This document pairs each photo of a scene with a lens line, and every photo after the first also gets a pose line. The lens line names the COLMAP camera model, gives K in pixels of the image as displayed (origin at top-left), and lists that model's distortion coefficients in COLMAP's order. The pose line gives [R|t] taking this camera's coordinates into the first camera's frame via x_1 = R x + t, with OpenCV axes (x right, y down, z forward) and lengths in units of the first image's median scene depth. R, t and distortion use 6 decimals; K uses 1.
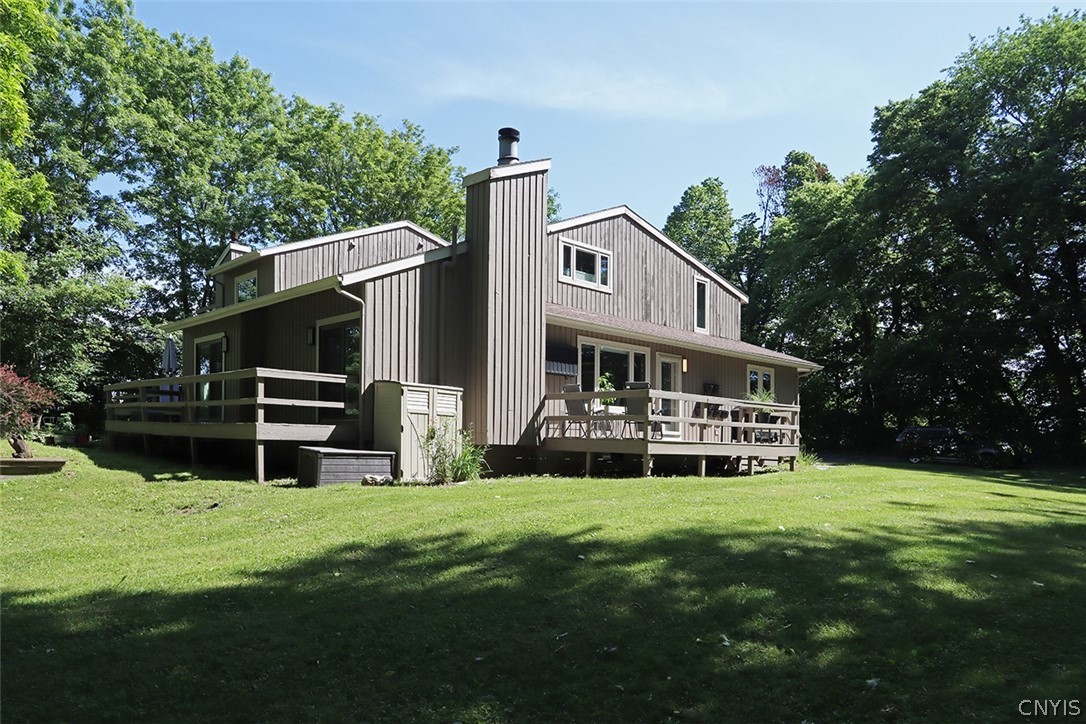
lens RADIAL K [[731.7, 0, 532.9], [0, 731.7, 409.3], [0, 0, 1]] dist [-0.004409, -0.008107]
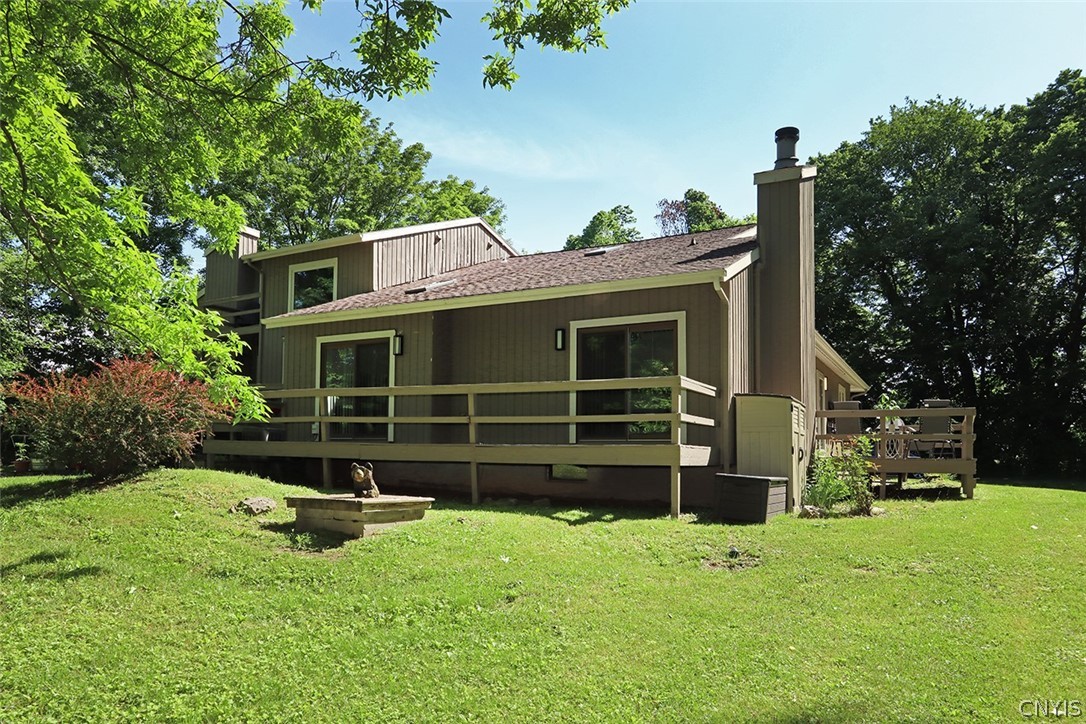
lens RADIAL K [[731.7, 0, 543.1], [0, 731.7, 366.2], [0, 0, 1]] dist [-0.004409, -0.008107]
pose [[0.946067, 0.029443, 0.322629, -0.405716], [-0.002103, 0.996399, -0.084763, 0.000875], [-0.323963, 0.079512, 0.942722, 0.150468]]
